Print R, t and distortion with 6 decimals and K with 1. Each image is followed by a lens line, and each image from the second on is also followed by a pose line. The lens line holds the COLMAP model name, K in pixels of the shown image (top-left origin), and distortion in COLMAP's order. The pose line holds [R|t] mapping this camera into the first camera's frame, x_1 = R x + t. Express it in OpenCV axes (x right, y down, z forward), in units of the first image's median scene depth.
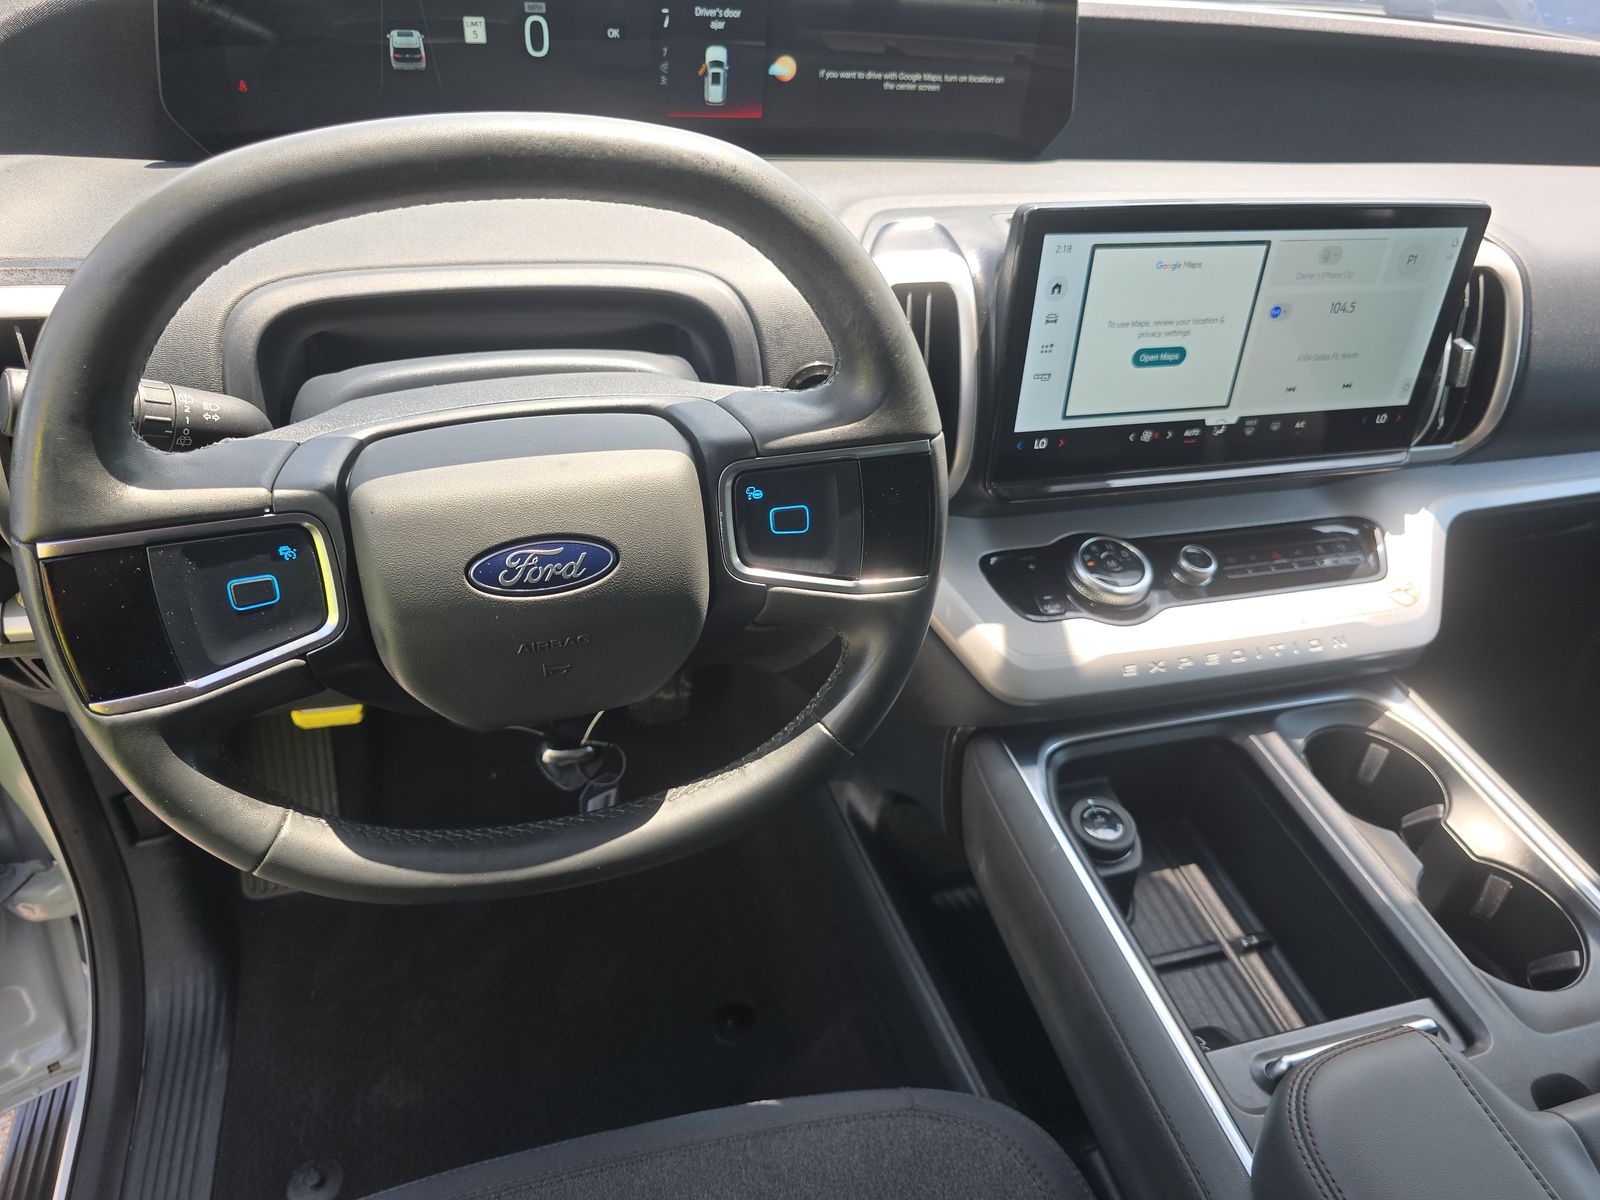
lens RADIAL K [[1099.7, 0, 805.3], [0, 1099.7, 598.1], [0, 0, 1]] dist [0.032063, -0.031035]
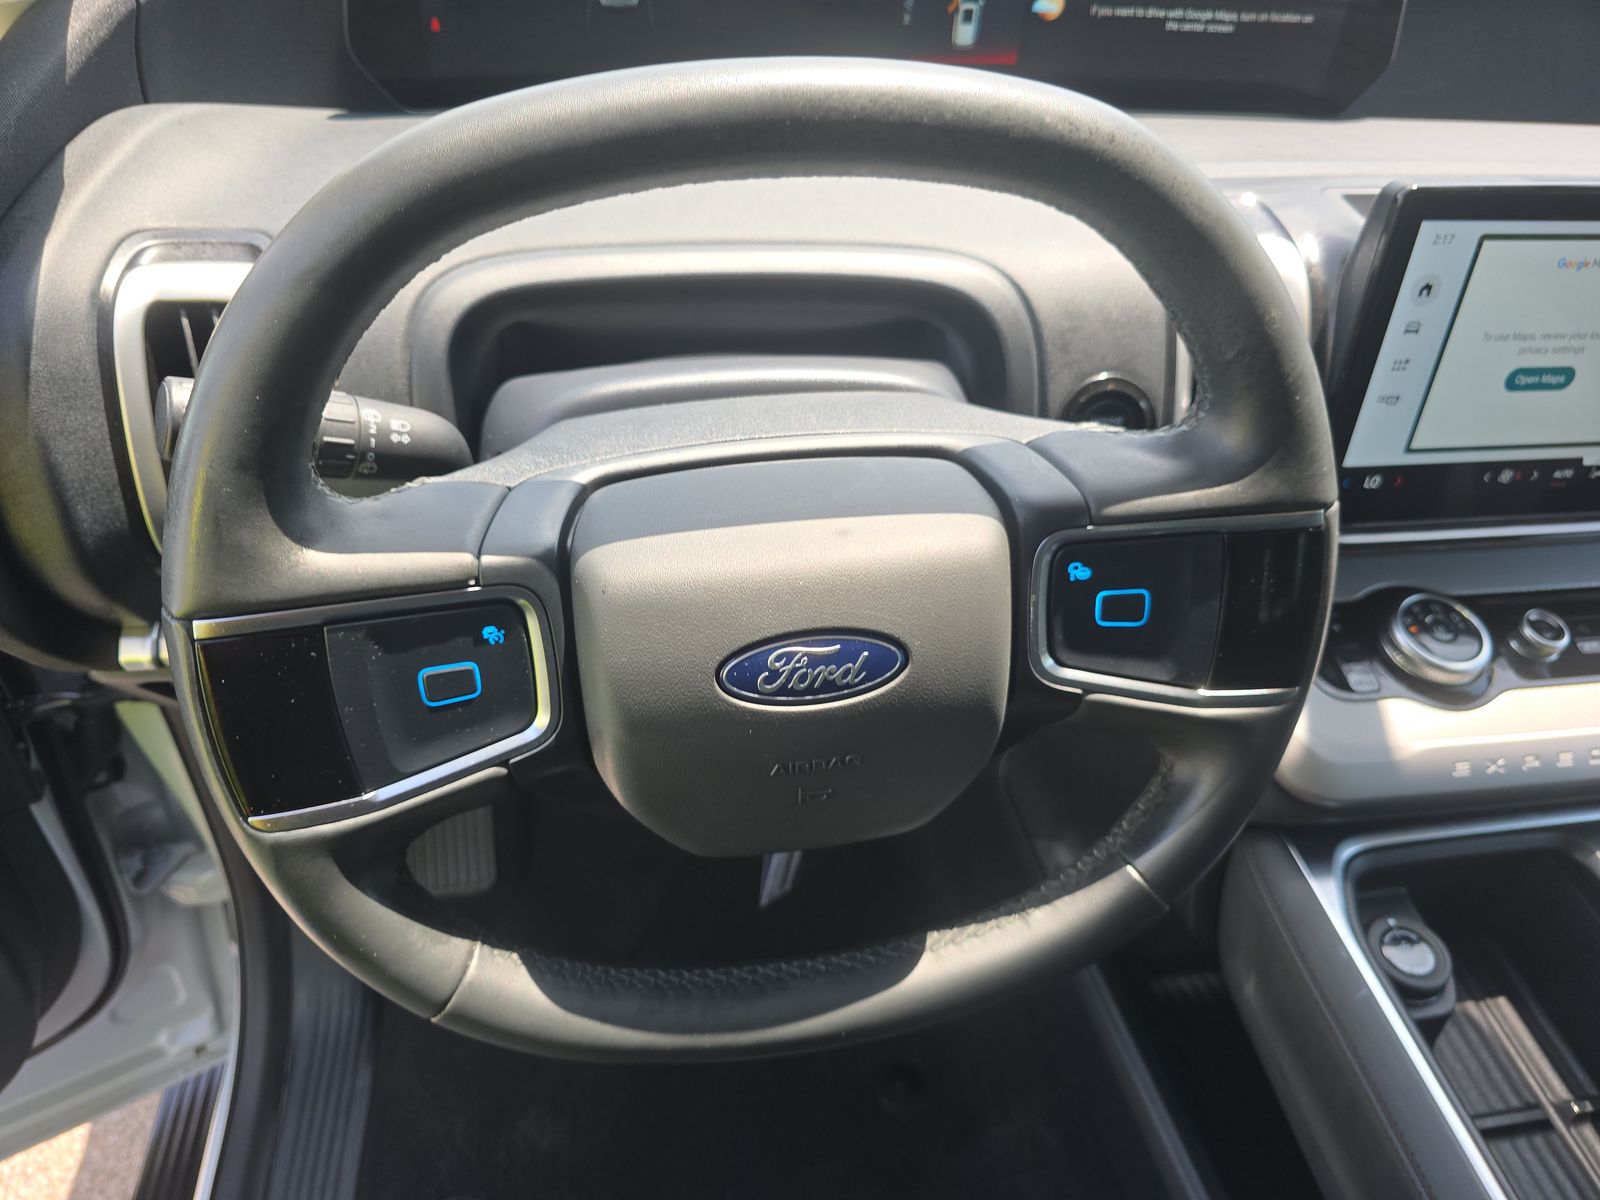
lens RADIAL K [[1105.8, 0, 800.0], [0, 1105.8, 600.0], [0, 0, 1]] dist [0.022274, -0.034938]
pose [[0.992151, 0.059800, -0.109824, -0.148573], [-0.055133, 0.997462, 0.045051, -0.097807], [0.112239, -0.038643, 0.992930, 0.220371]]
